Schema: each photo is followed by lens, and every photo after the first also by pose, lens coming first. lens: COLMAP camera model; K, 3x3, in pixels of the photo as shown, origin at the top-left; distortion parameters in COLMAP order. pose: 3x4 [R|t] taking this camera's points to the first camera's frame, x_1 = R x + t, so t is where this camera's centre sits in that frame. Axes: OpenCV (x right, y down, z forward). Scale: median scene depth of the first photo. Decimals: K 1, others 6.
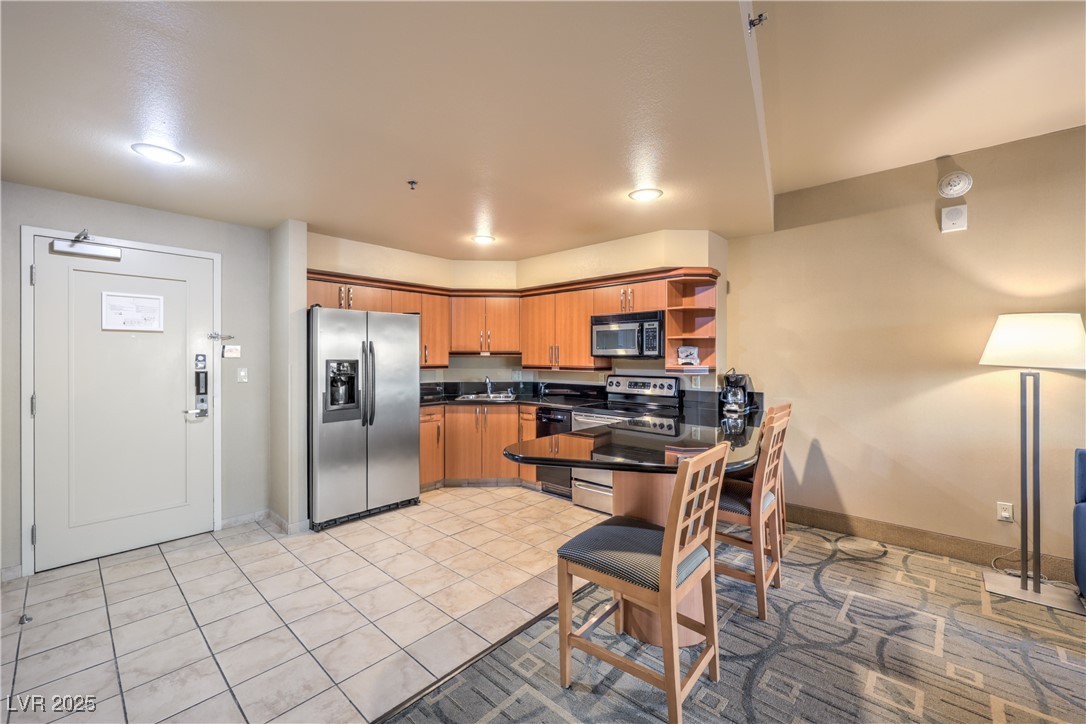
lens RADIAL K [[435.7, 0, 545.6], [0, 435.7, 358.8], [0, 0, 1]] dist [-0.002020, -0.000112]
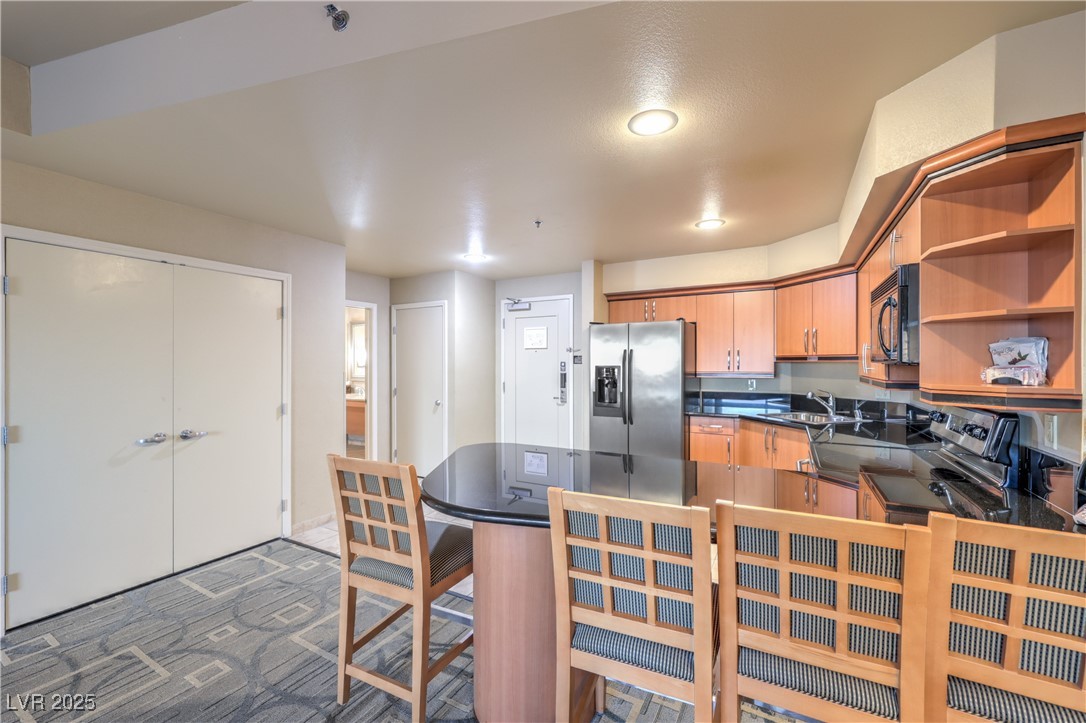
lens RADIAL K [[442.3, 0, 539.4], [0, 442.3, 363.5], [0, 0, 1]] dist [0.000634, 0.000135]
pose [[0.222883, 0.001167, -0.974845, 0.665727], [-0.001445, 0.999999, 0.000867, -0.004628], [0.974844, 0.001215, 0.222884, 0.526725]]
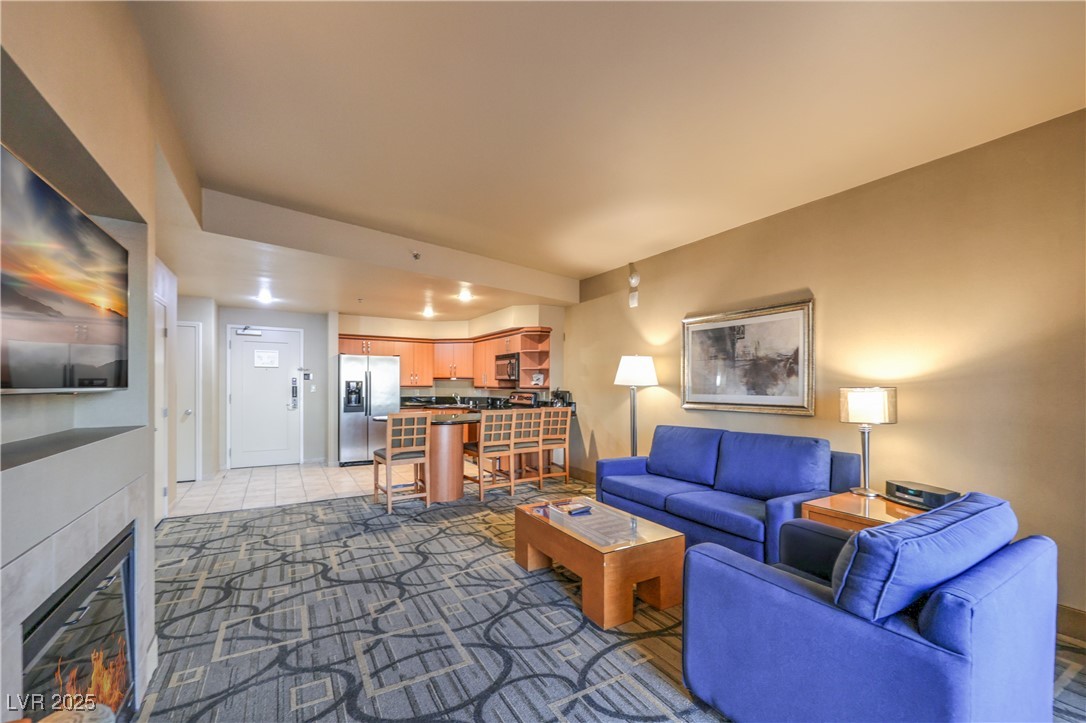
lens RADIAL K [[445.7, 0, 546.2], [0, 445.7, 391.2], [0, 0, 1]] dist [-0.001809, -0.000108]
pose [[0.956274, 0.010261, -0.292292, 0.908442], [-0.007690, 0.999921, 0.009941, 0.020789], [0.292370, -0.007259, 0.956278, -0.634776]]
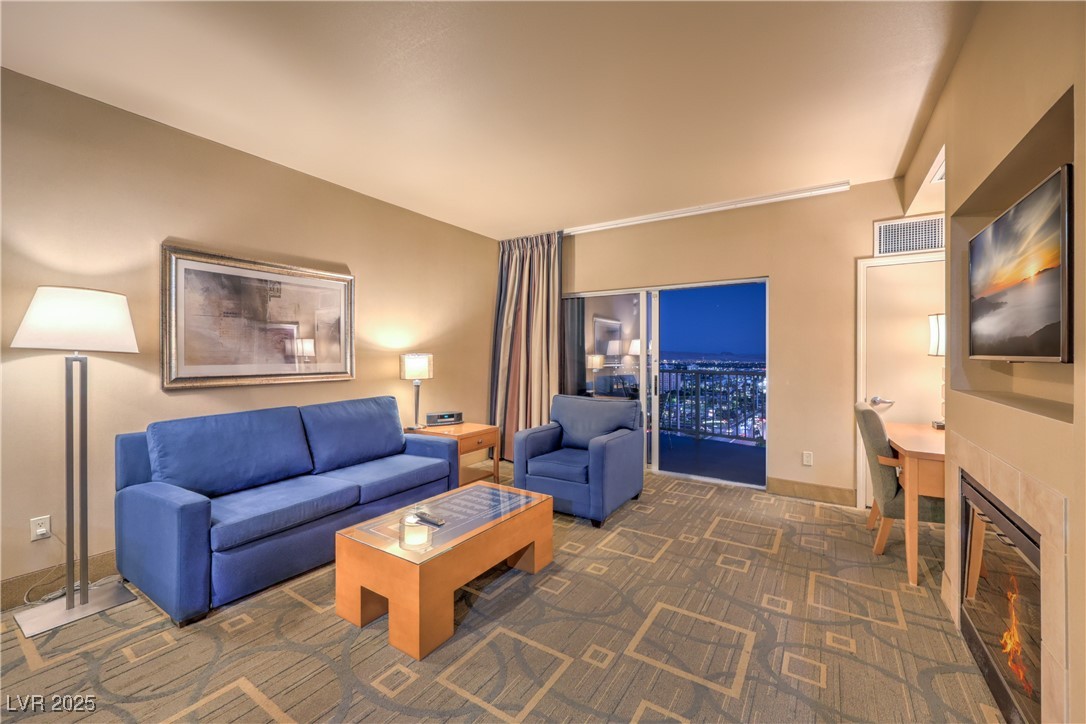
lens RADIAL K [[438.6, 0, 545.2], [0, 438.6, 356.0], [0, 0, 1]] dist [0.000964, 0.000034]
pose [[-0.167173, -0.001907, 0.985926, 0.058300], [0.002544, 0.999994, 0.002366, 0.020455], [-0.985924, 0.002904, -0.167167, 0.149158]]
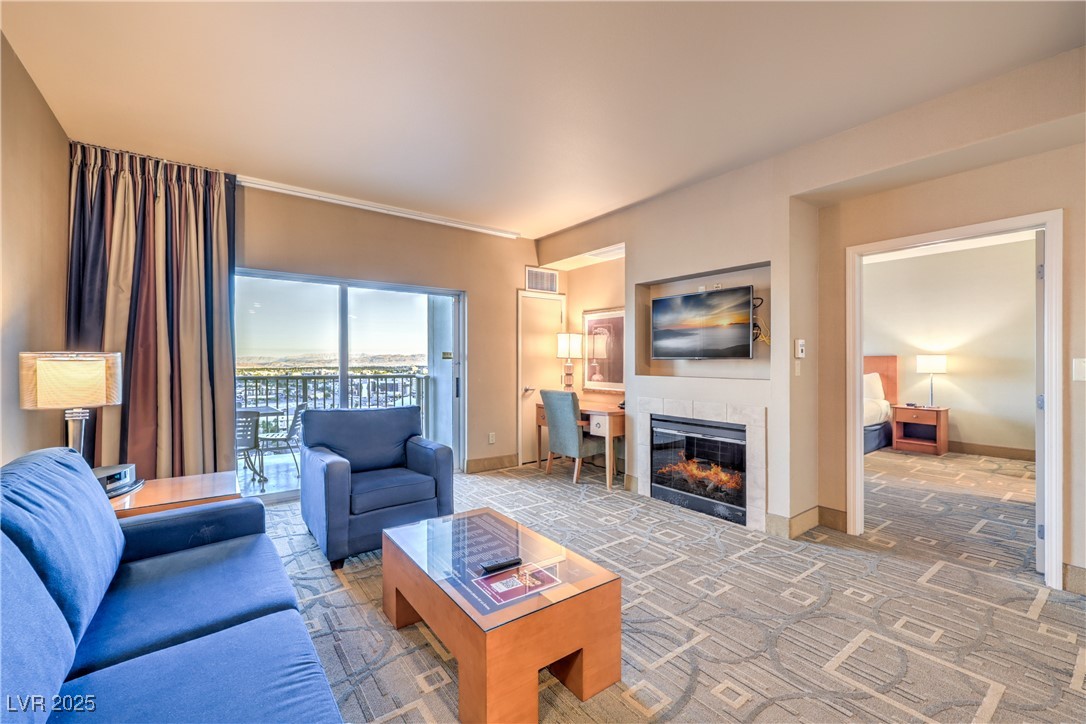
lens RADIAL K [[453.4, 0, 549.9], [0, 453.4, 361.4], [0, 0, 1]] dist [0.000367, -0.000096]
pose [[-0.983144, 0.000770, 0.182830, 0.570199], [0.002145, 0.999971, 0.007319, 0.023923], [-0.182819, 0.007588, -0.983117, 0.708540]]
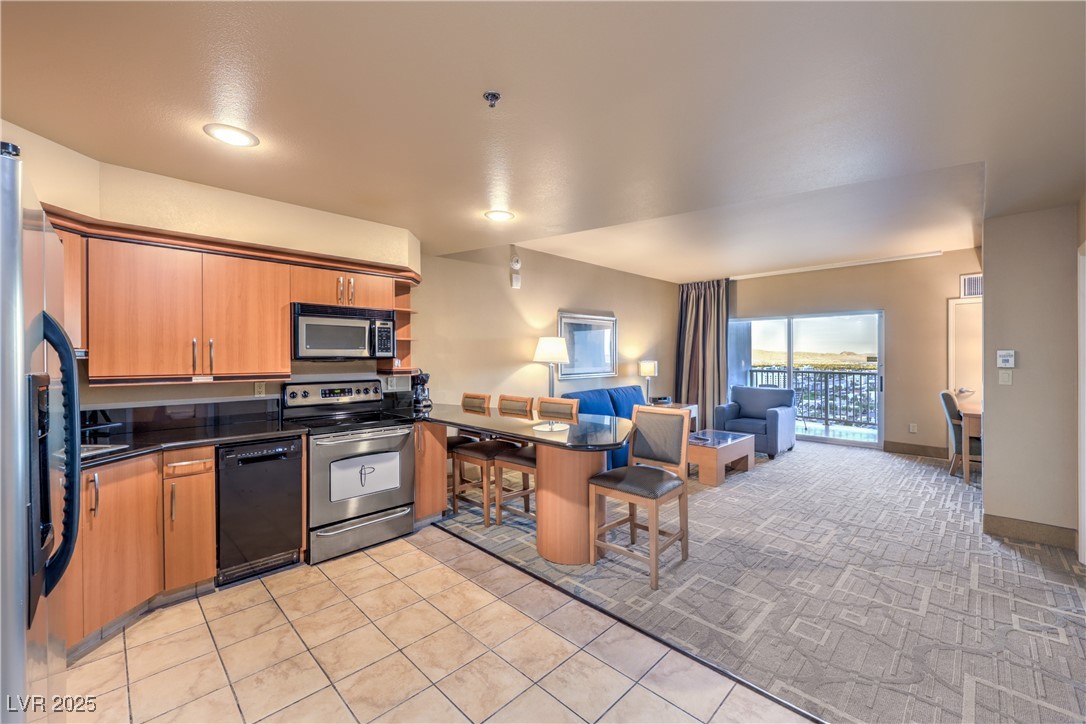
lens RADIAL K [[437.7, 0, 542.9], [0, 437.7, 358.9], [0, 0, 1]] dist [0.000039, -0.000067]
pose [[0.047570, -0.004724, 0.998857, -0.703391], [0.008441, 0.999955, 0.004327, -0.005136], [-0.998832, 0.008225, 0.047608, 0.649206]]
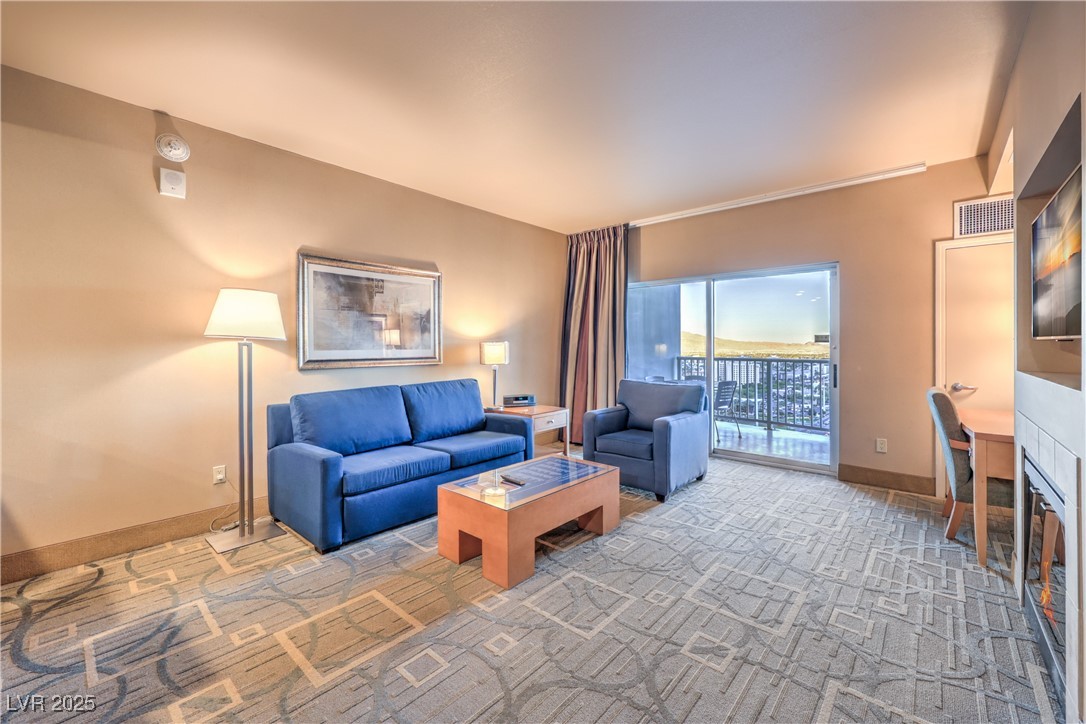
lens RADIAL K [[445.3, 0, 547.3], [0, 445.3, 347.4], [0, 0, 1]] dist [0.000028, -0.000214]
pose [[-0.023766, -0.002259, 0.999715, -0.044224], [0.005948, 0.999979, 0.002401, 0.031696], [-0.999700, 0.006003, -0.023752, 0.166417]]
